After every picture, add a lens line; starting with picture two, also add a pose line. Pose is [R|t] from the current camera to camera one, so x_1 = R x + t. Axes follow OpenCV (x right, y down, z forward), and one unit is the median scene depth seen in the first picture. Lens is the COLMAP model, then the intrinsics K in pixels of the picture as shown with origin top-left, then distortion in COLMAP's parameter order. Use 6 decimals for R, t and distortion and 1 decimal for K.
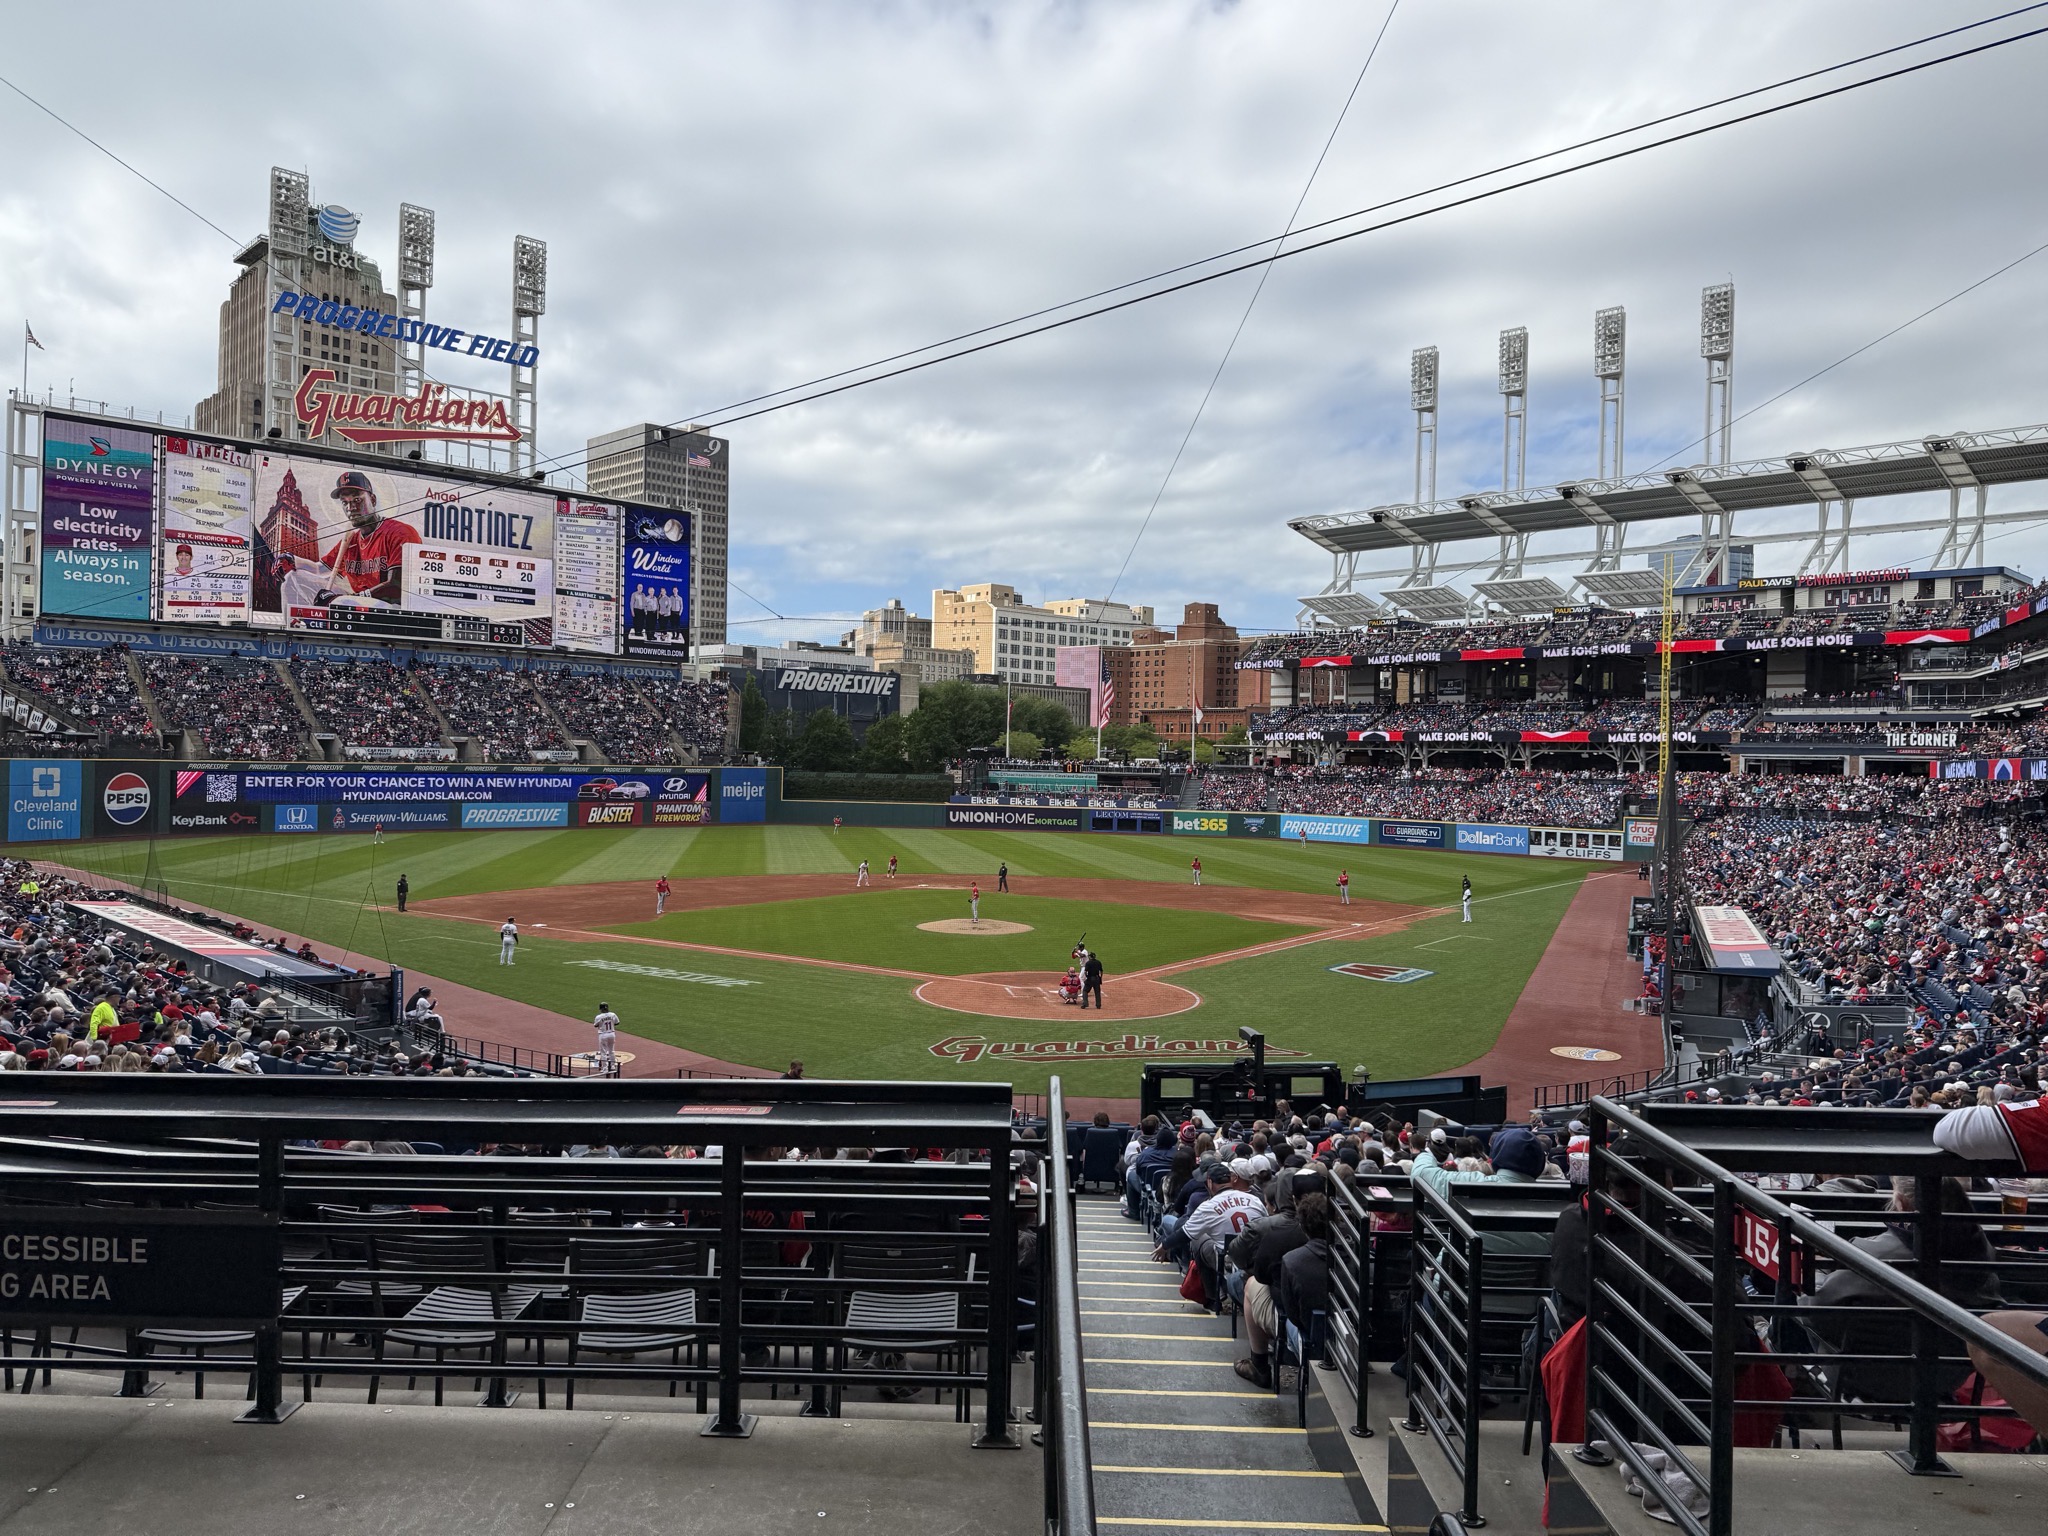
lens RADIAL K [[1423.2, 0, 1009.5], [0, 1423.2, 769.3], [0, 0, 1]] dist [0.080612, -0.105011]
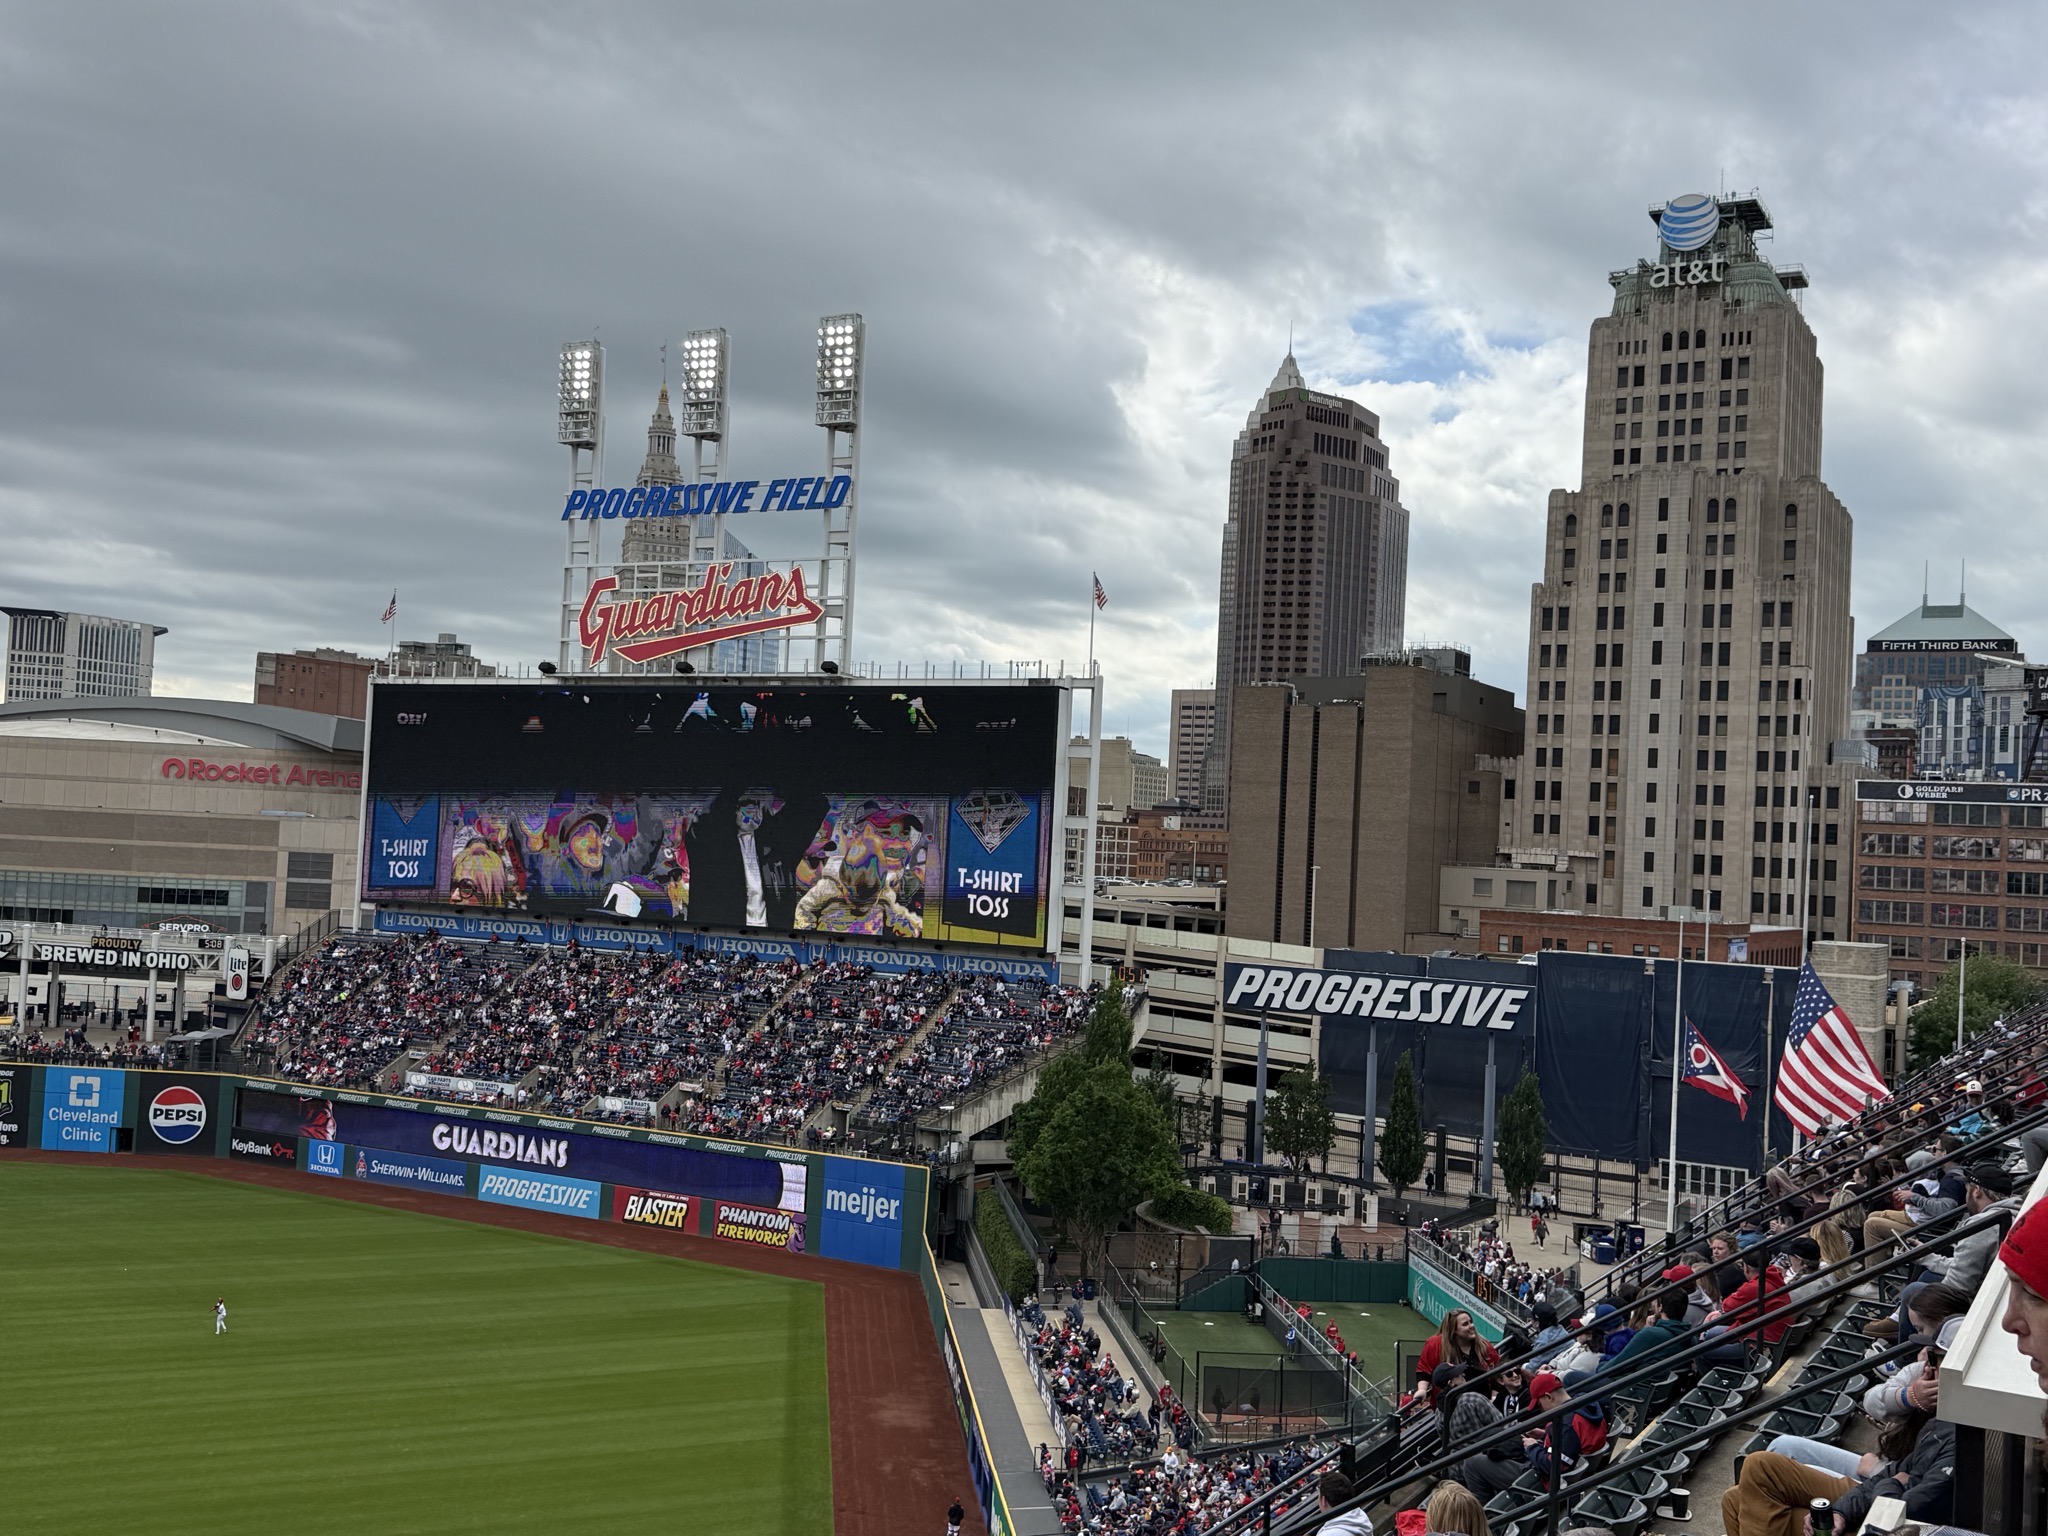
lens RADIAL K [[2014.0, 0, 1000.3], [0, 2014.0, 767.4], [0, 0, 1]] dist [0.076244, 0.000000]
pose [[0.275188, -0.046942, -0.960244, 0.600086], [-0.048731, 0.996842, -0.062696, -0.109310], [0.960155, 0.064047, 0.272032, 0.865267]]
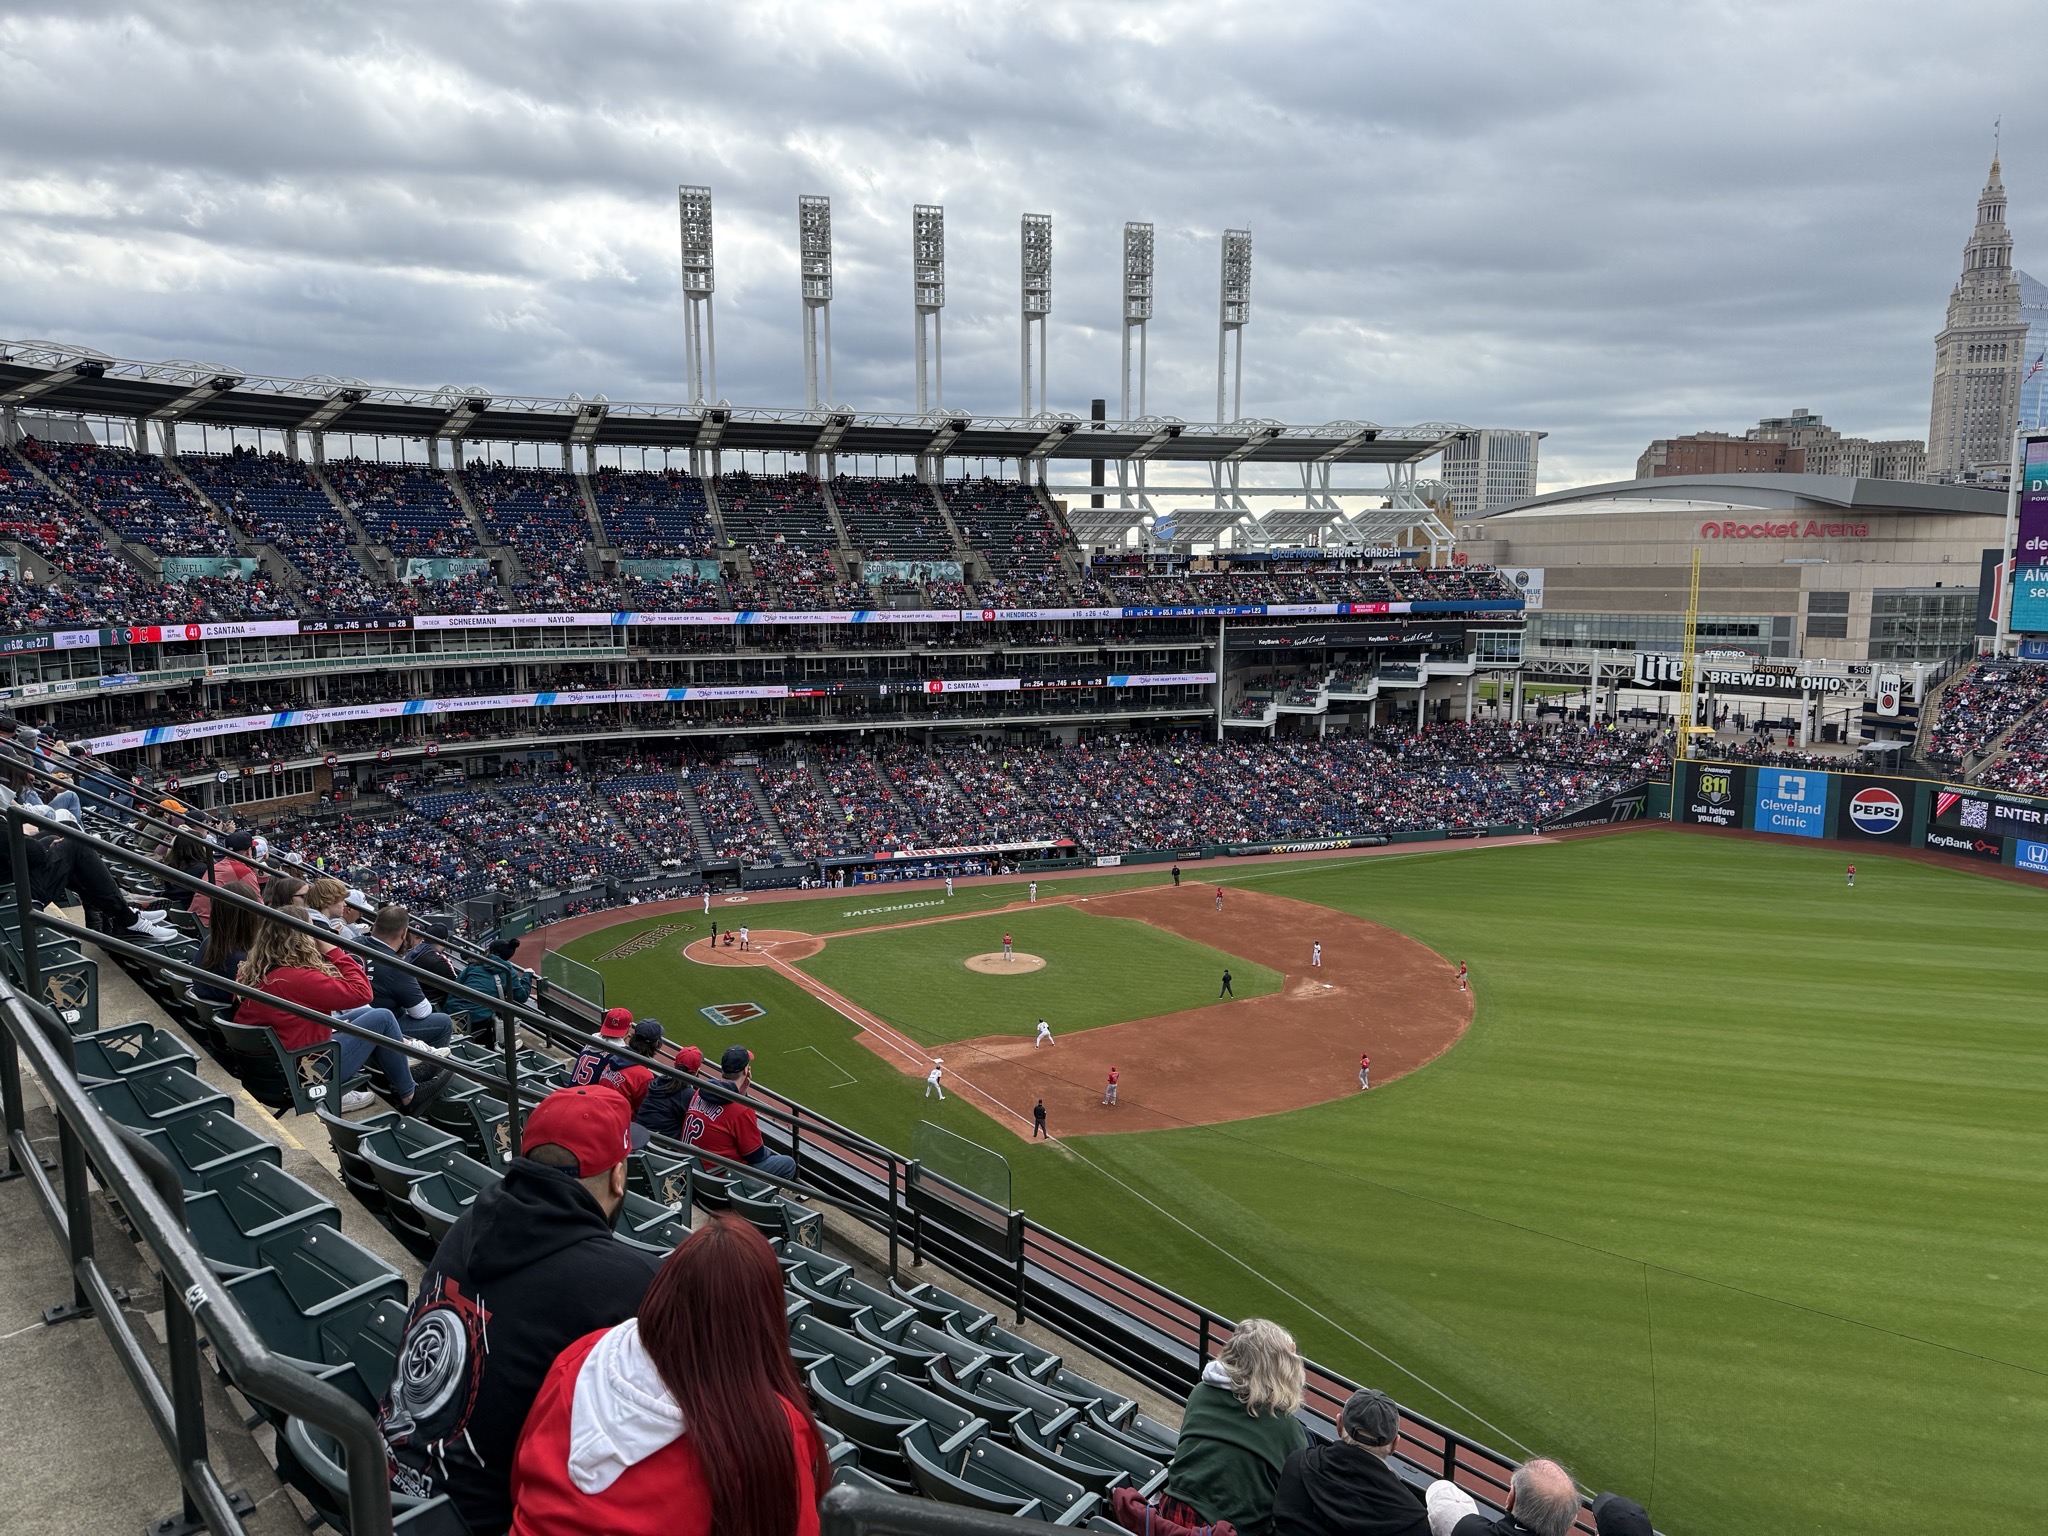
lens RADIAL K [[1423.2, 0, 1018.5], [0, 1423.2, 777.3], [0, 0, 1]] dist [0.080612, -0.105011]
pose [[-0.418471, 0.111799, -0.901323, 0.517255], [-0.011207, 0.991684, 0.128210, -0.108395], [0.908161, 0.063753, -0.413738, 0.654585]]
